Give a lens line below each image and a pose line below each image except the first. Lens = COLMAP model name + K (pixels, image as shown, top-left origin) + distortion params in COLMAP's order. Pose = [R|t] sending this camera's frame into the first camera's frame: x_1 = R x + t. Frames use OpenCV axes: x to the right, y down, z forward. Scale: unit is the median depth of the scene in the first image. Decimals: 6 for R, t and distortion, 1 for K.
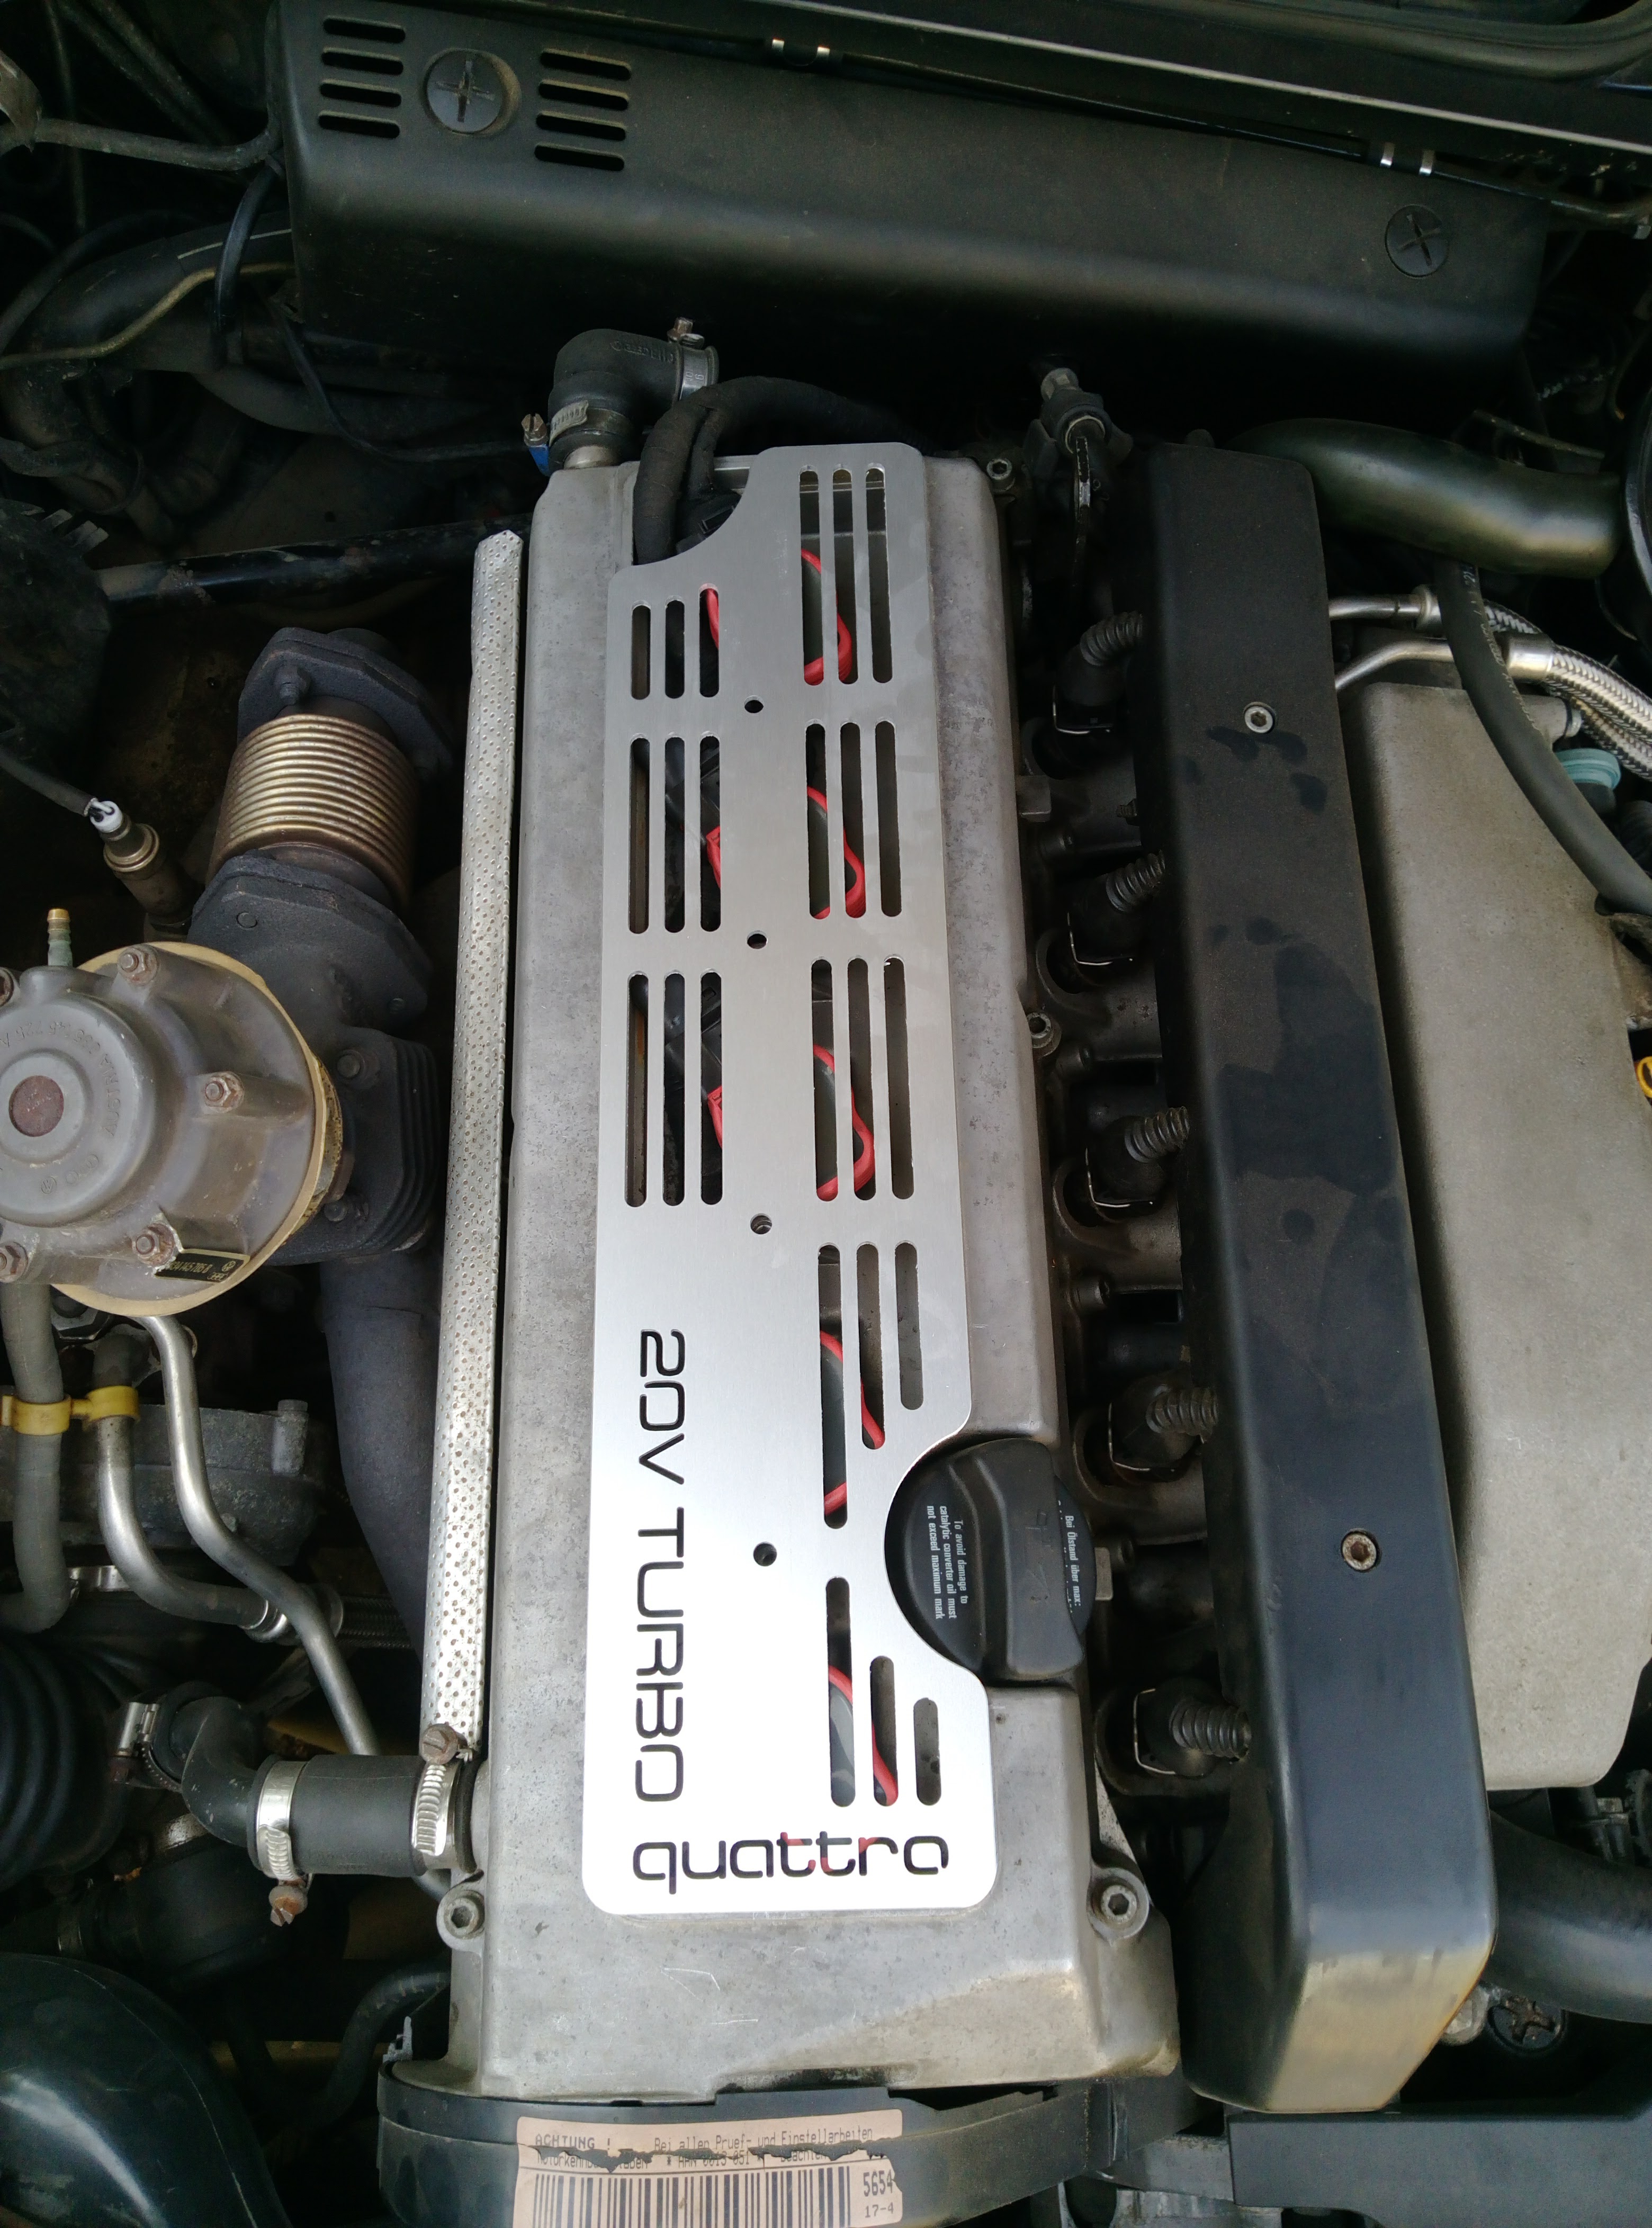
lens RADIAL K [[1821.3, 0, 826.0], [0, 1821.3, 1114.0], [0, 0, 1]] dist [0.094360, -0.195701]
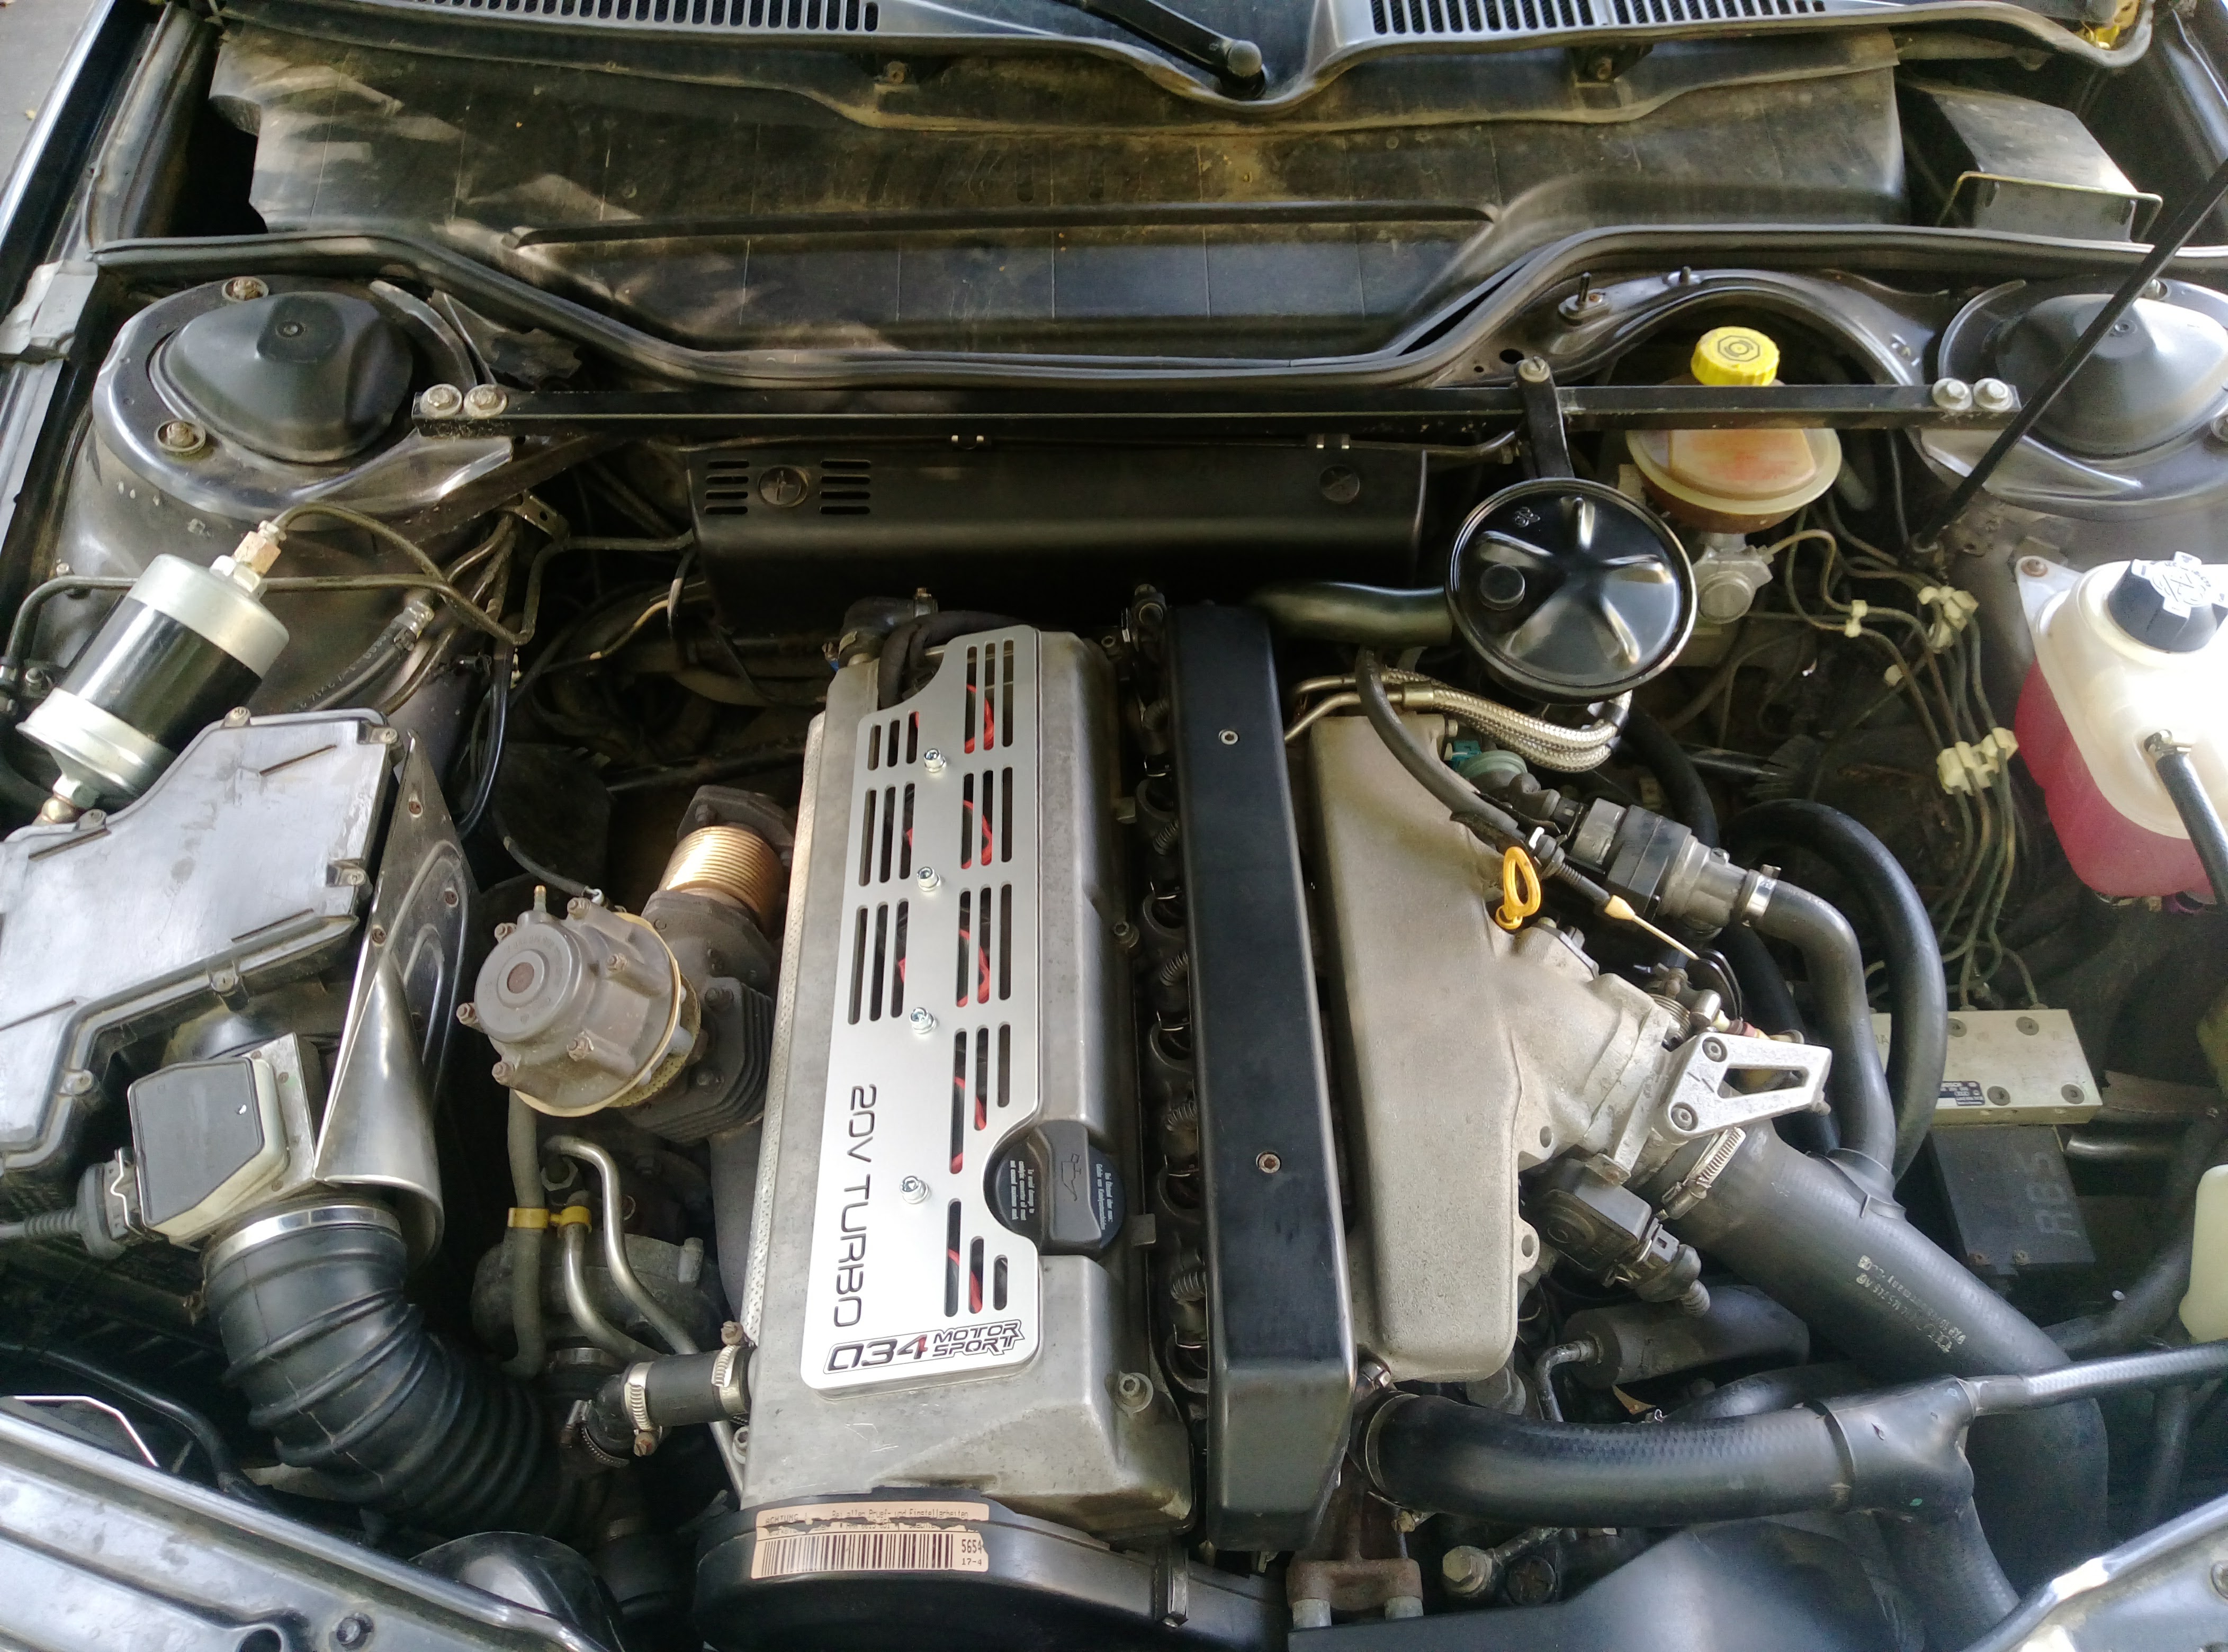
lens RADIAL K [[1790.3, 0, 1146.0], [0, 1790.3, 795.5], [0, 0, 1]] dist [0.099059, -0.206108]
pose [[0.983433, -0.130381, -0.125939, 0.389754], [0.077917, 0.931331, -0.355740, 0.452250], [0.163673, 0.340034, 0.926061, -0.571437]]
